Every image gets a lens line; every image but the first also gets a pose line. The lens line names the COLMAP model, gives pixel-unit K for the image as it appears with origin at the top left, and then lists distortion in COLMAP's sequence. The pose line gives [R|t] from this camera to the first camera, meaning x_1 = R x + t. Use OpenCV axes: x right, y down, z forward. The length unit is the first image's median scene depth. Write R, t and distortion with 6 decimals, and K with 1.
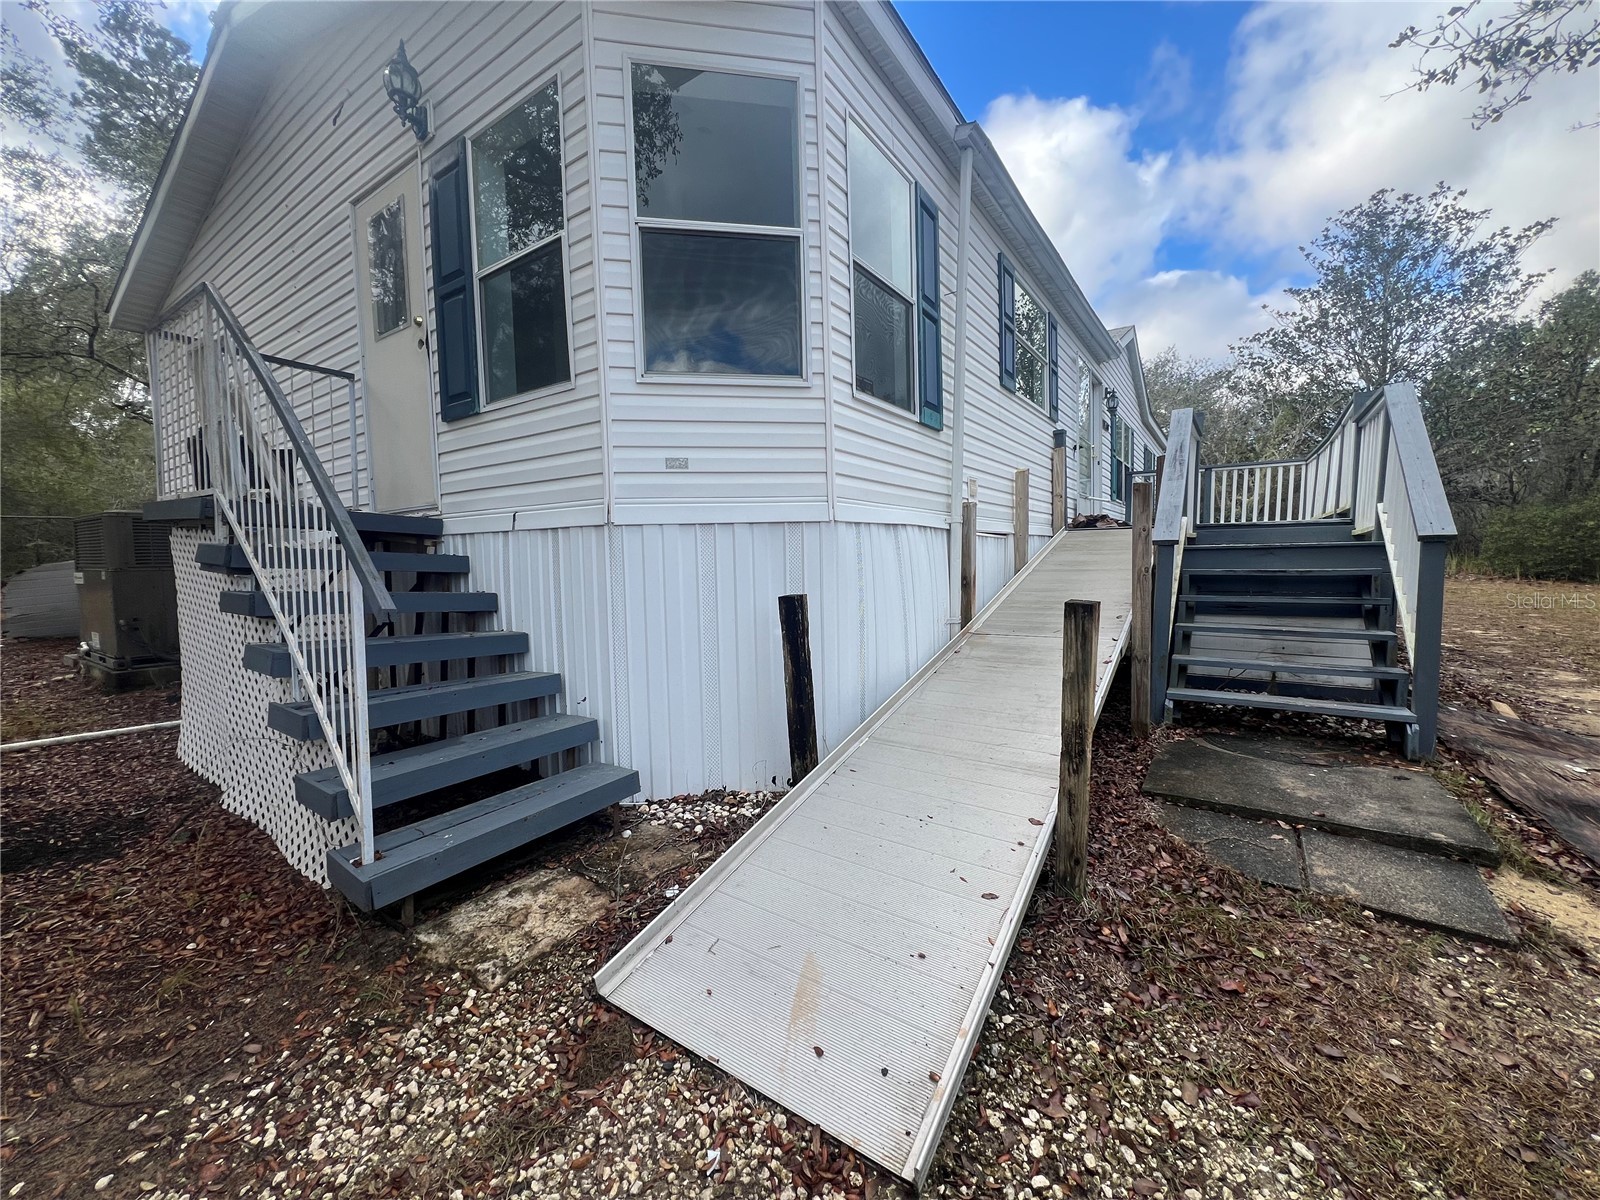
lens RADIAL K [[638.0, 0, 800.6], [0, 638.0, 598.8], [0, 0, 1]] dist [-0.002181, 0.000128]
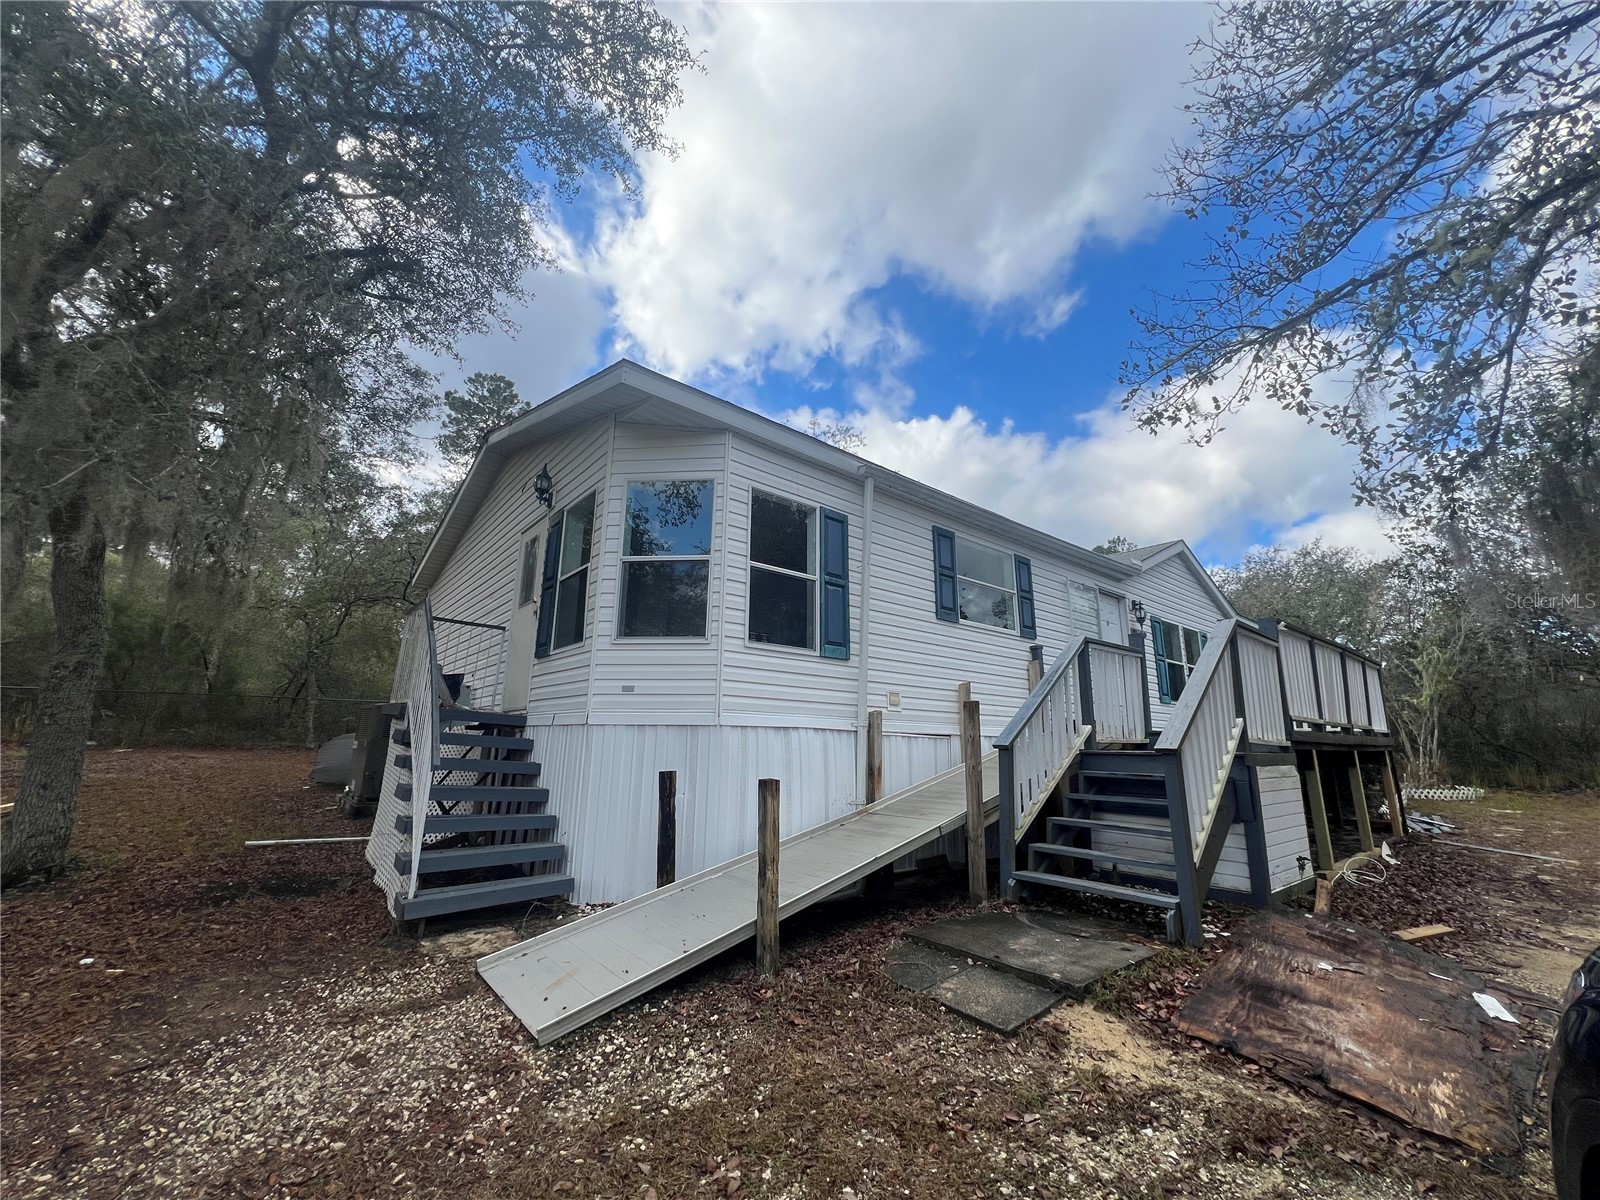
lens RADIAL K [[638.0, 0, 798.1], [0, 638.0, 600.9], [0, 0, 1]] dist [-0.002181, 0.000128]
pose [[0.961360, -0.025681, -0.274095, 0.715643], [-0.053379, 0.959355, -0.277108, 0.010791], [0.270071, 0.281032, 0.920914, -0.514233]]
